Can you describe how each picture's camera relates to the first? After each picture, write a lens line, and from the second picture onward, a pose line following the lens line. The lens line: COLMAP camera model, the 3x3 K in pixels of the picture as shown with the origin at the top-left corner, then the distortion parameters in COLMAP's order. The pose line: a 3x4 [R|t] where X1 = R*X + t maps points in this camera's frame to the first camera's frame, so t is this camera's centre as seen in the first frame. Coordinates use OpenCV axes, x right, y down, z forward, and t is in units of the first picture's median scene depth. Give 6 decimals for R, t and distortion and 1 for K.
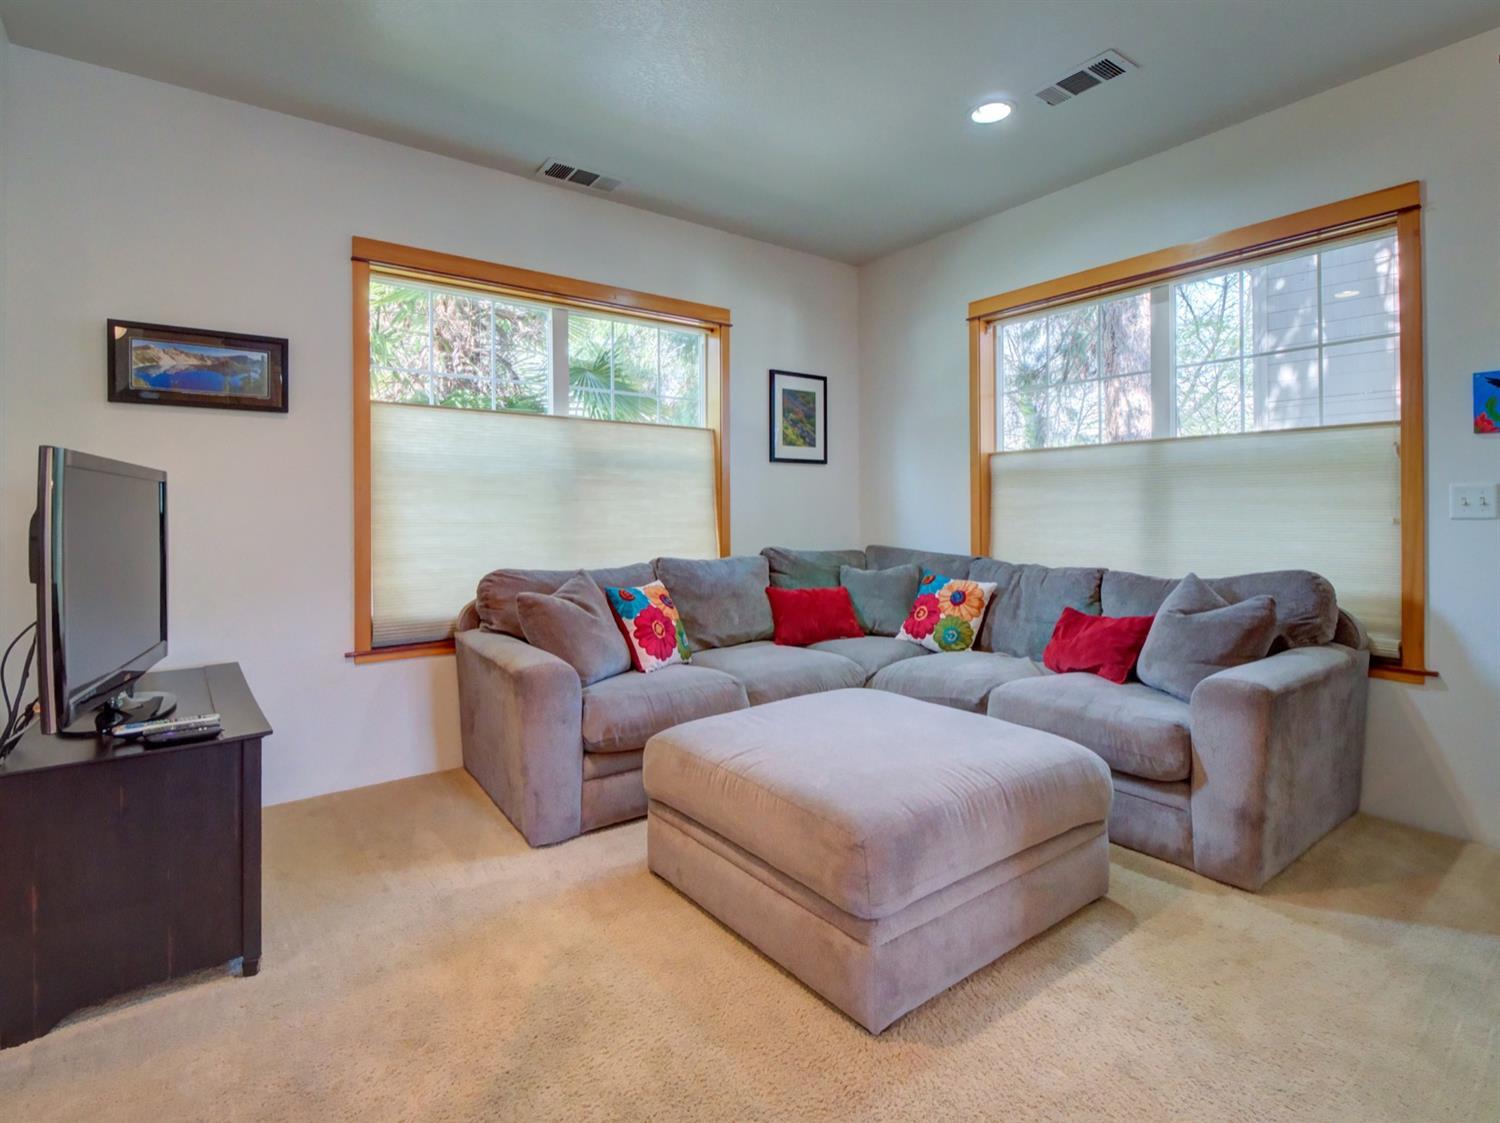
lens RADIAL K [[730.1, 0, 726.4], [0, 730.1, 507.8], [0, 0, 1]] dist [-0.001872, -0.006608]
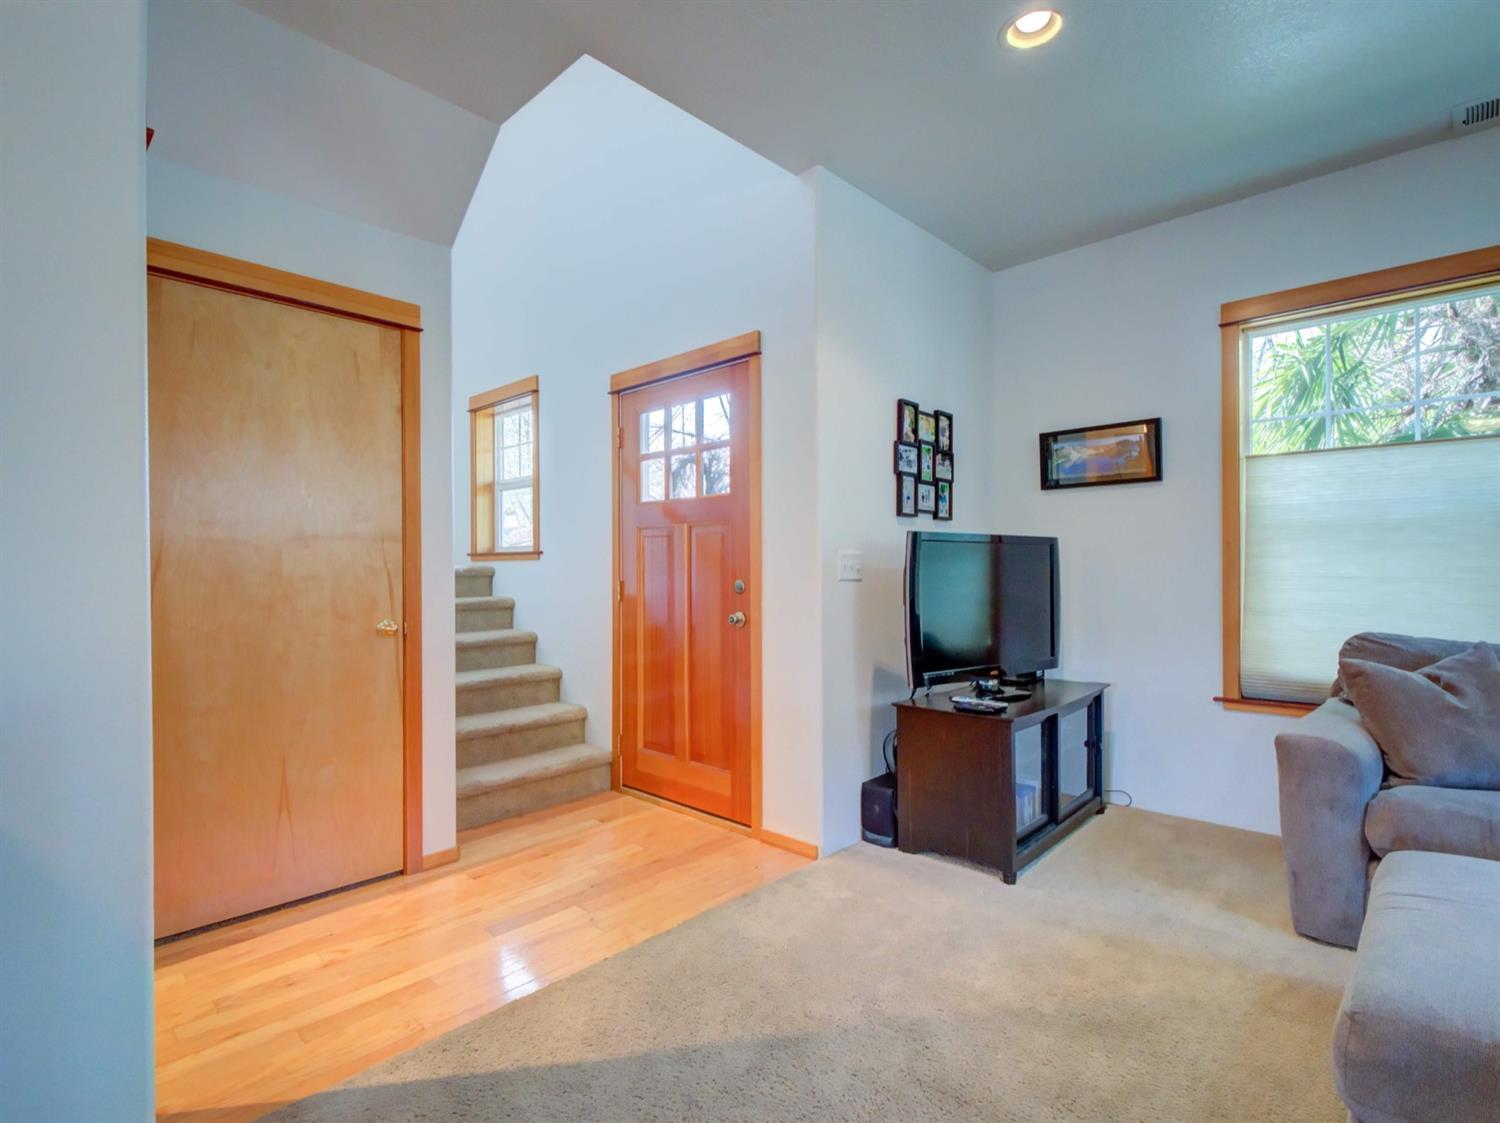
lens RADIAL K [[730.1, 0, 752.3], [0, 730.1, 567.3], [0, 0, 1]] dist [-0.001872, -0.006608]
pose [[0.178604, 0.001171, -0.983920, 0.437901], [0.008477, 0.999960, 0.002729, -0.000383], [0.983884, -0.008828, 0.178587, 0.147477]]
